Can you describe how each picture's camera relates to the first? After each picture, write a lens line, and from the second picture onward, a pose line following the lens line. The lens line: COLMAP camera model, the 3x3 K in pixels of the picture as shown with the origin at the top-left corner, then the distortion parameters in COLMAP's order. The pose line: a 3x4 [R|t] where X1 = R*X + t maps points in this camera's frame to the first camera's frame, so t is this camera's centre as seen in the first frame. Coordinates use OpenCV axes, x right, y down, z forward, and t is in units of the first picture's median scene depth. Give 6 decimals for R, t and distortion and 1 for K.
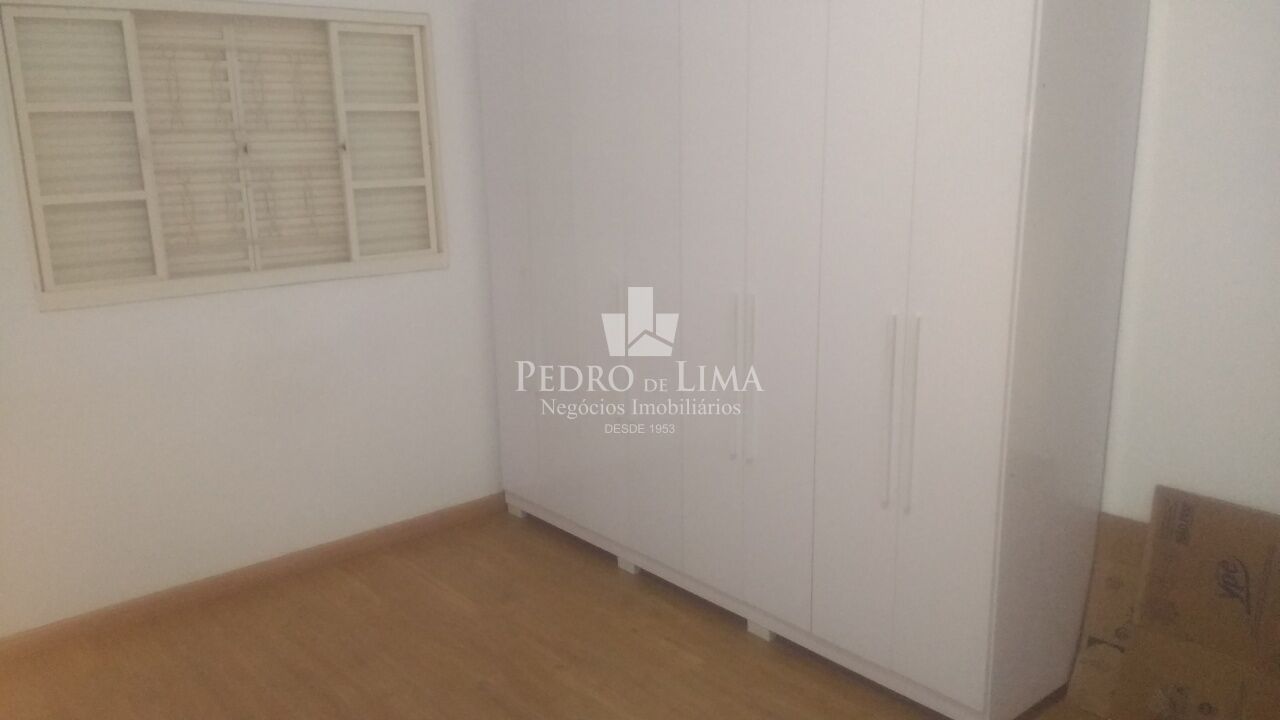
lens RADIAL K [[1020.1, 0, 636.8], [0, 1020.1, 368.5], [0, 0, 1]] dist [0.119246, -0.173698]
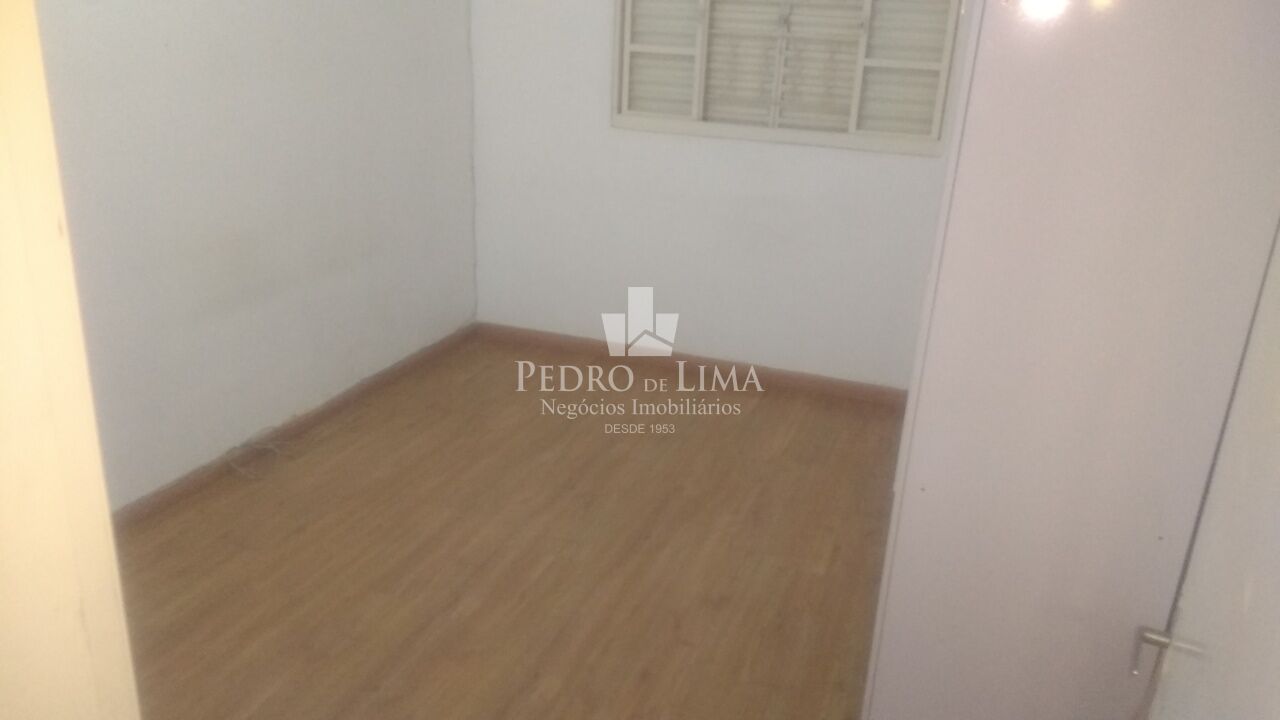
lens RADIAL K [[1020.1, 0, 636.8], [0, 1020.1, 368.5], [0, 0, 1]] dist [0.119246, -0.173698]
pose [[0.470614, 0.339788, -0.814289, 0.622188], [-0.254352, 0.935942, 0.243550, -0.083349], [0.844883, 0.092498, 0.526893, 0.268418]]
